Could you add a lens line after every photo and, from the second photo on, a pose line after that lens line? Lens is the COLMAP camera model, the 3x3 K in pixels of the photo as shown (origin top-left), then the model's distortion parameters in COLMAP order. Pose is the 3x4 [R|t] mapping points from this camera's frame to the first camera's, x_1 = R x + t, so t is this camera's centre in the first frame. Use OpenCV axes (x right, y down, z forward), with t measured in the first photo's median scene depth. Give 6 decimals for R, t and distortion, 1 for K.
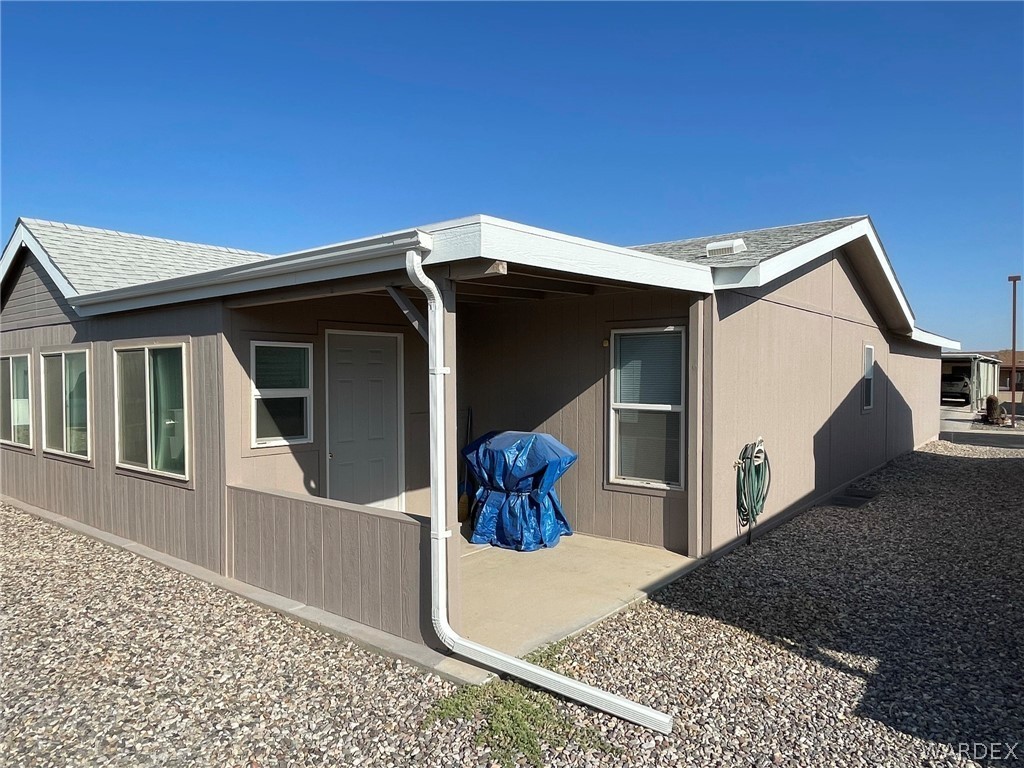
lens RADIAL K [[662.8, 0, 510.2], [0, 662.8, 387.2], [0, 0, 1]] dist [0.001535, -0.002400]
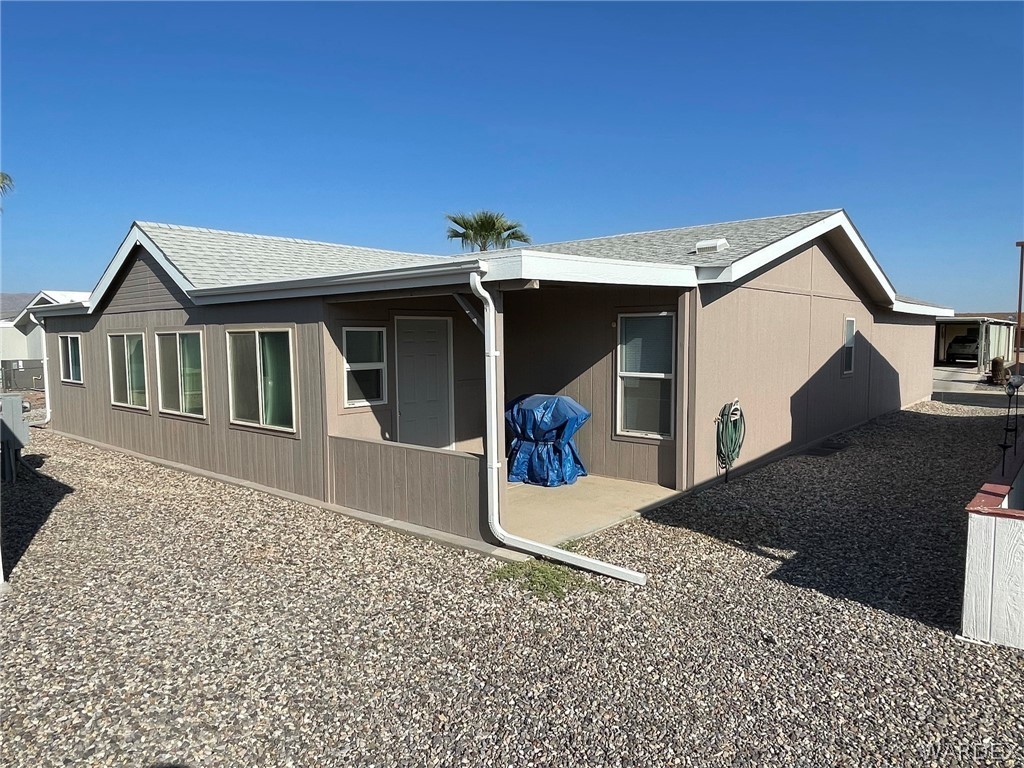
lens RADIAL K [[662.8, 0, 513.7], [0, 662.8, 385.9], [0, 0, 1]] dist [0.001535, -0.002400]
pose [[0.999629, -0.003975, -0.026943, -0.014407], [0.005461, 0.998454, 0.055319, -0.023053], [0.026681, -0.055446, 0.998105, -0.304088]]
